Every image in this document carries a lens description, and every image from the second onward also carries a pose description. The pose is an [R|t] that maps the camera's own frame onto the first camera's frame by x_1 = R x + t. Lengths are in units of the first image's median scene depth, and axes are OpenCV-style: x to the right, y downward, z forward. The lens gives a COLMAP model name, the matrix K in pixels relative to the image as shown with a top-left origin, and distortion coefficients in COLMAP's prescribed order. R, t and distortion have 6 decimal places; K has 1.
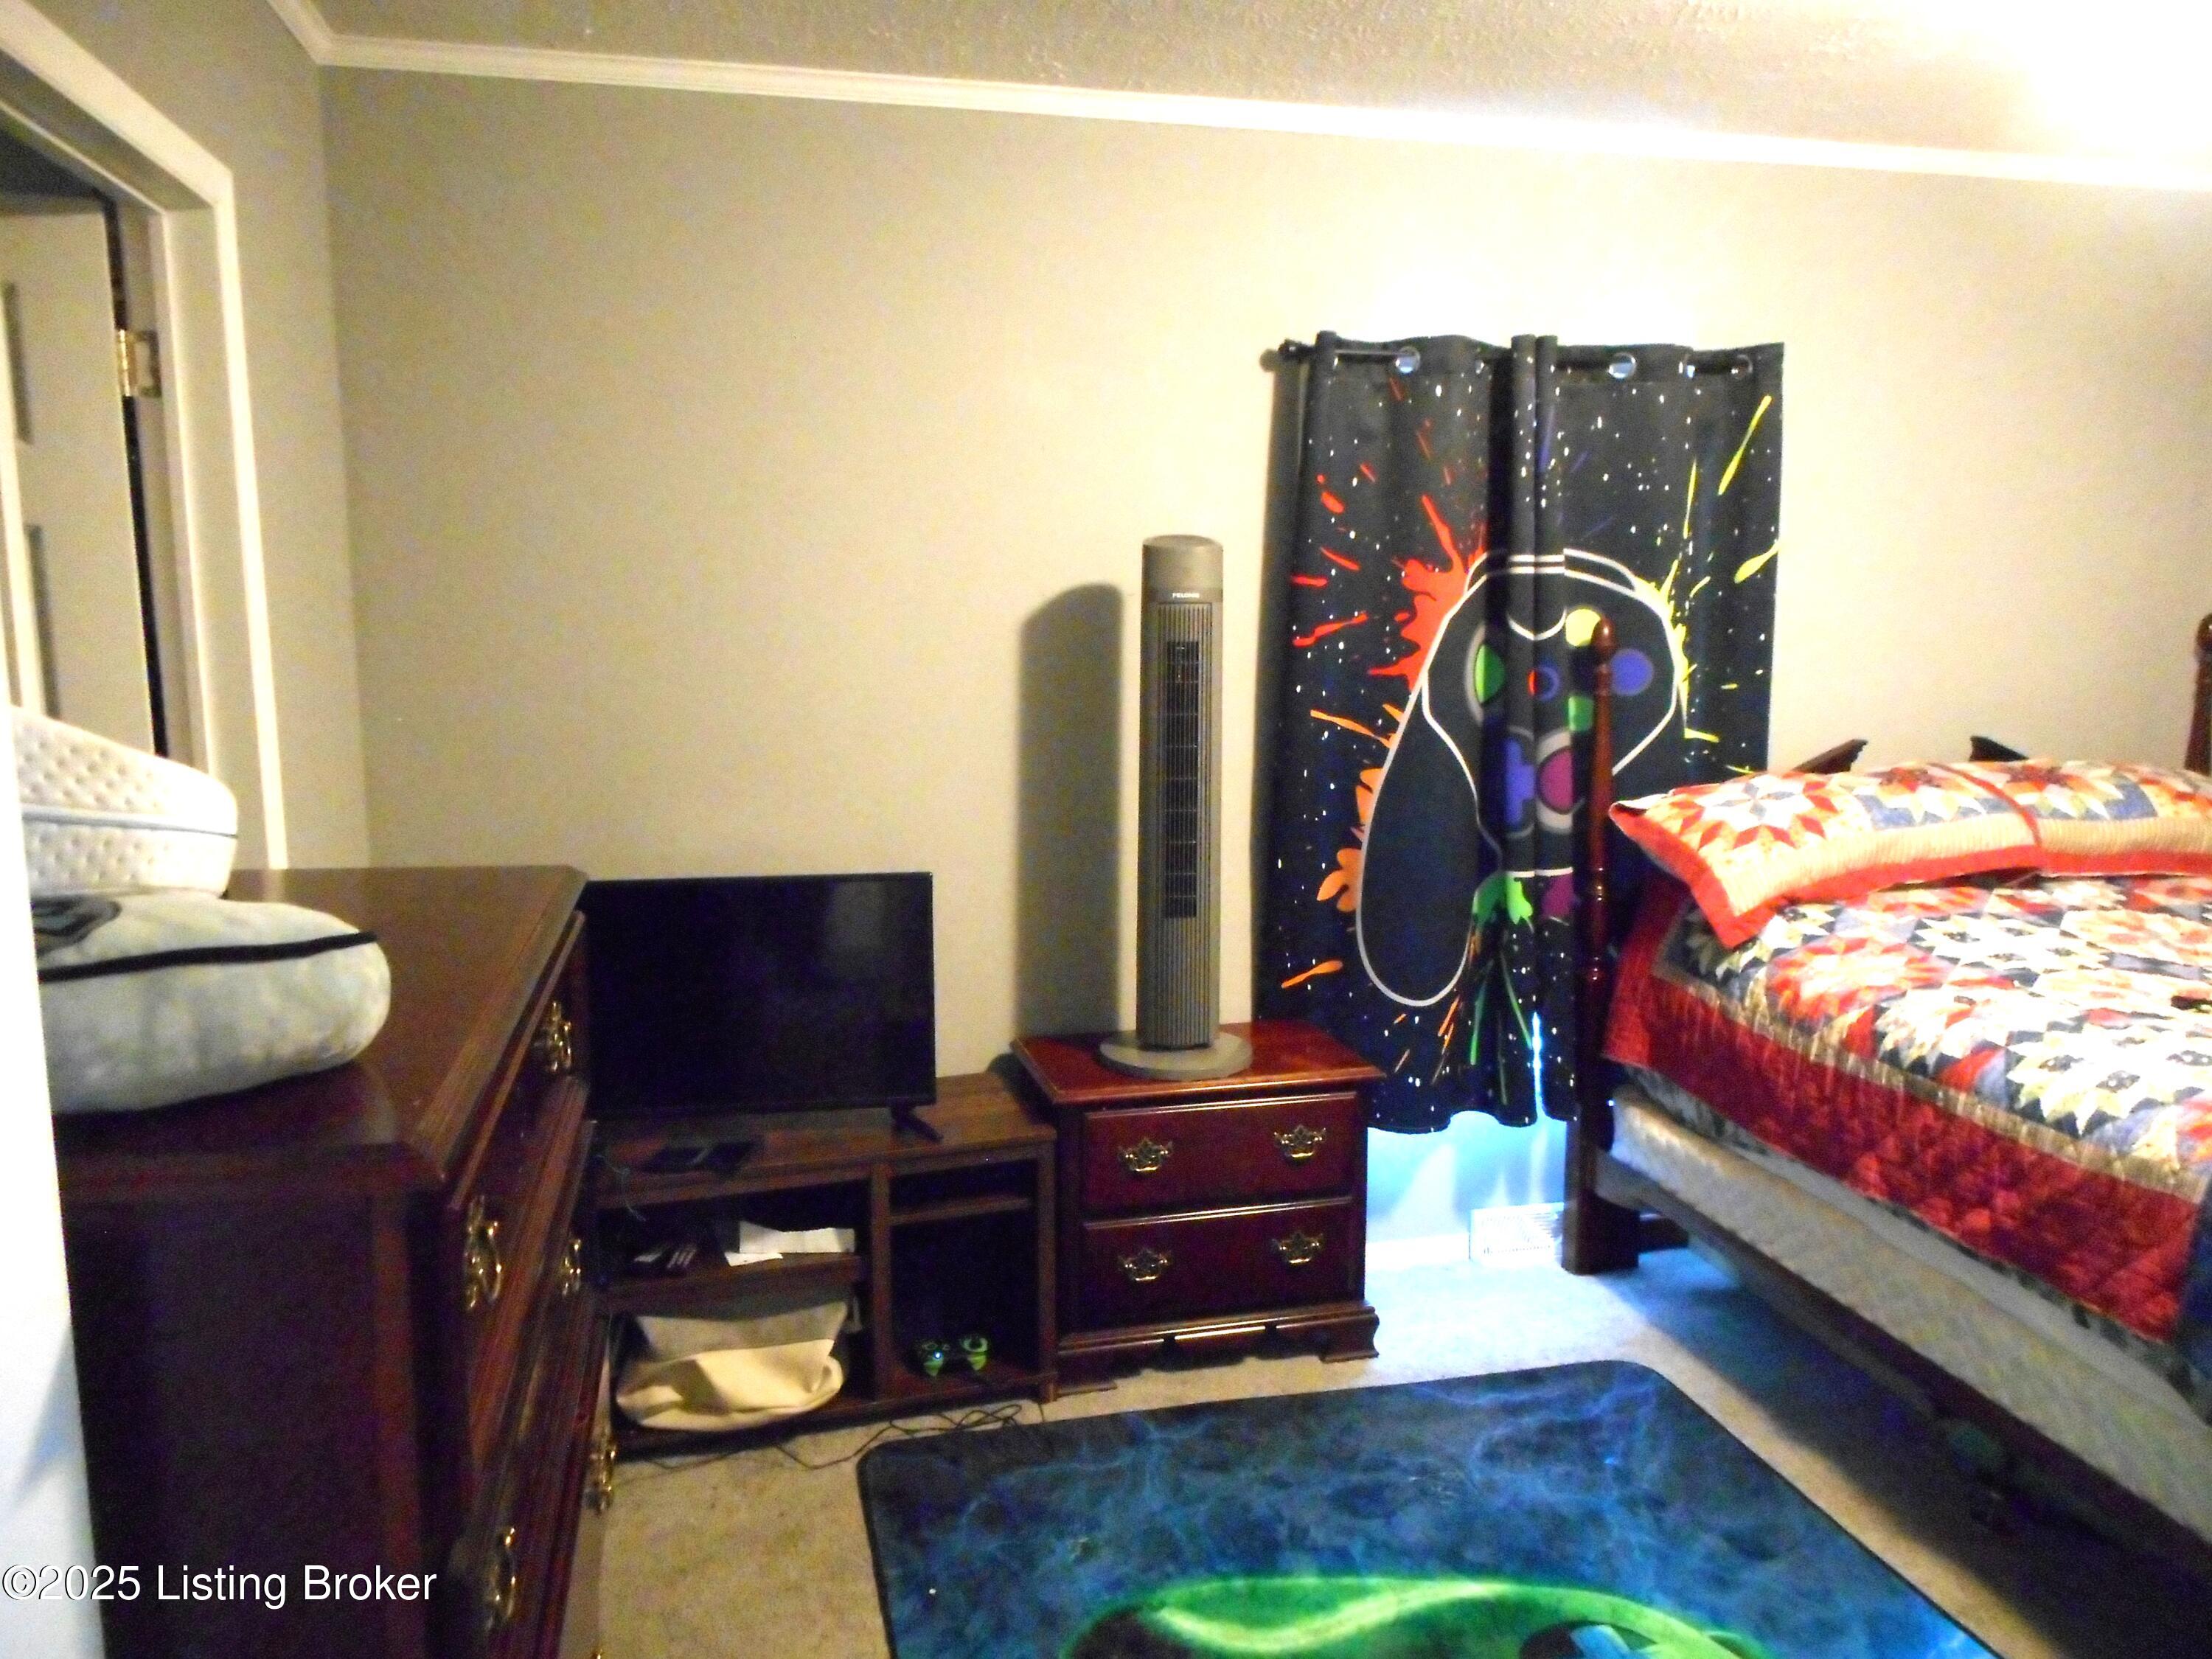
lens RADIAL K [[1630.0, 0, 1104.5], [0, 1630.0, 836.8], [0, 0, 1]] dist [-0.014951, 0.005292]
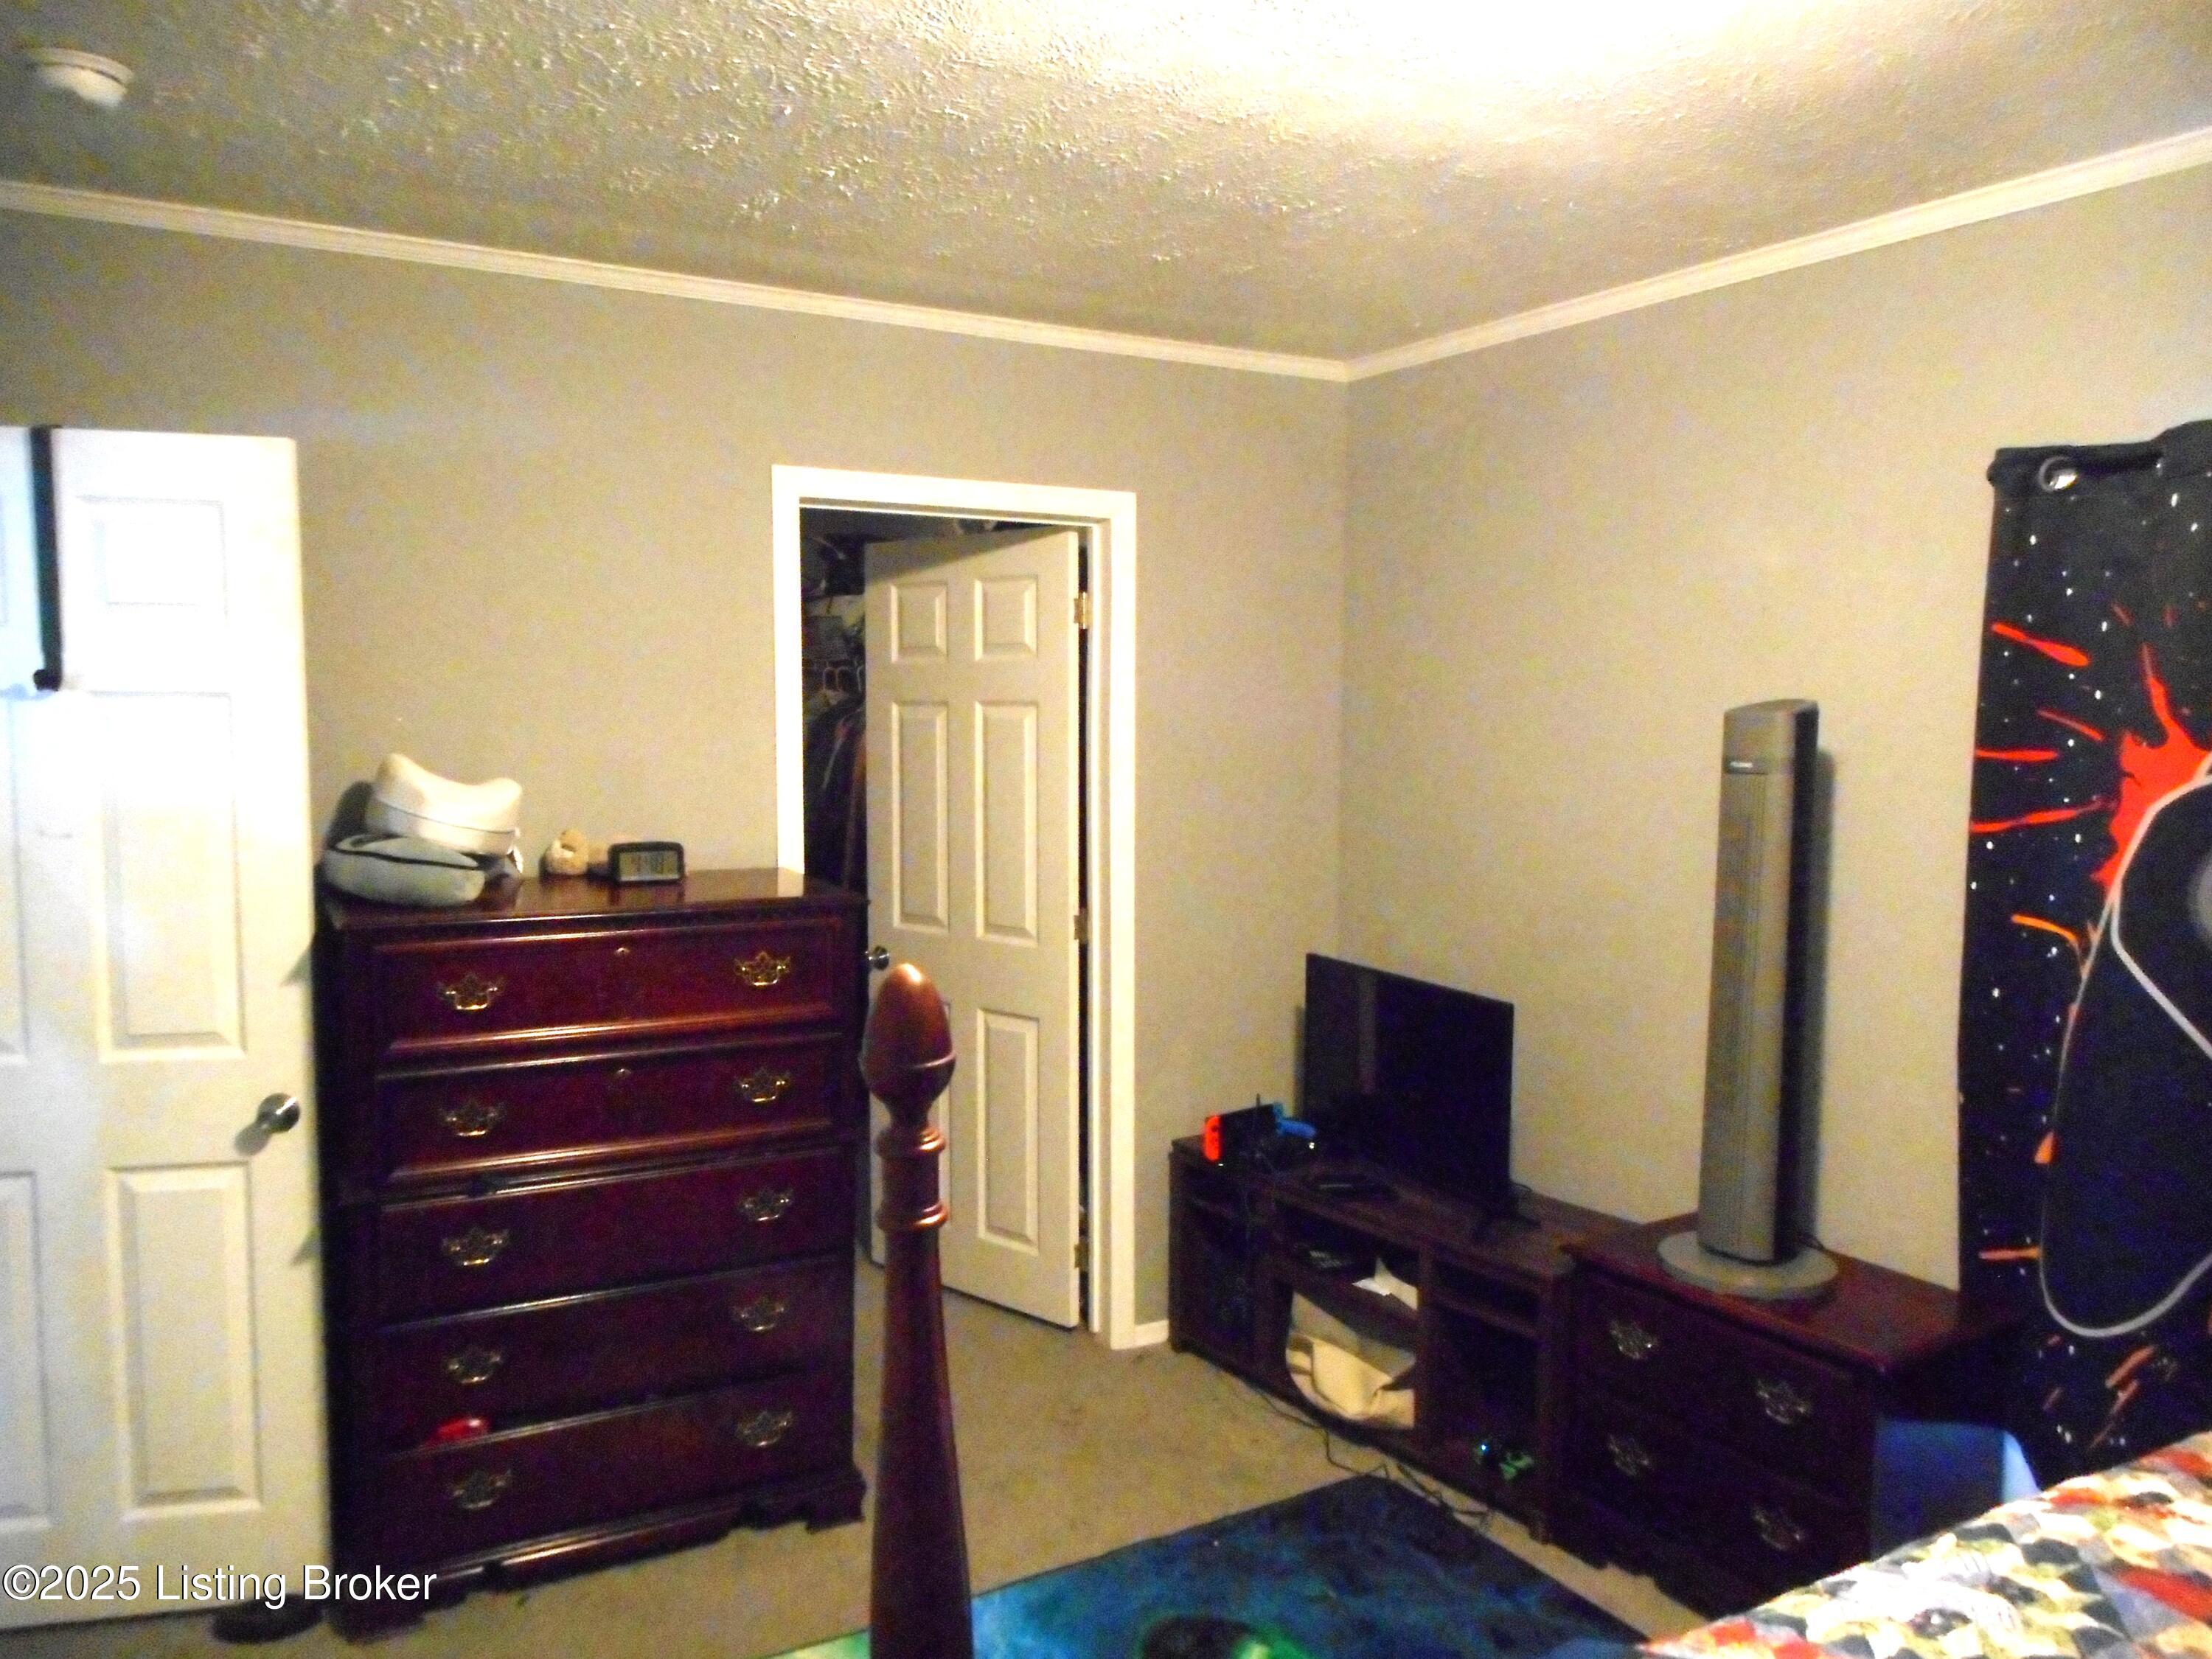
lens RADIAL K [[1630.0, 0, 1104.5], [0, 1630.0, 836.8], [0, 0, 1]] dist [-0.014951, 0.005292]
pose [[0.298434, 0.081081, -0.950980, 0.830792], [-0.151868, 0.987725, 0.036555, -0.086295], [0.942270, 0.133514, 0.307084, 0.378203]]
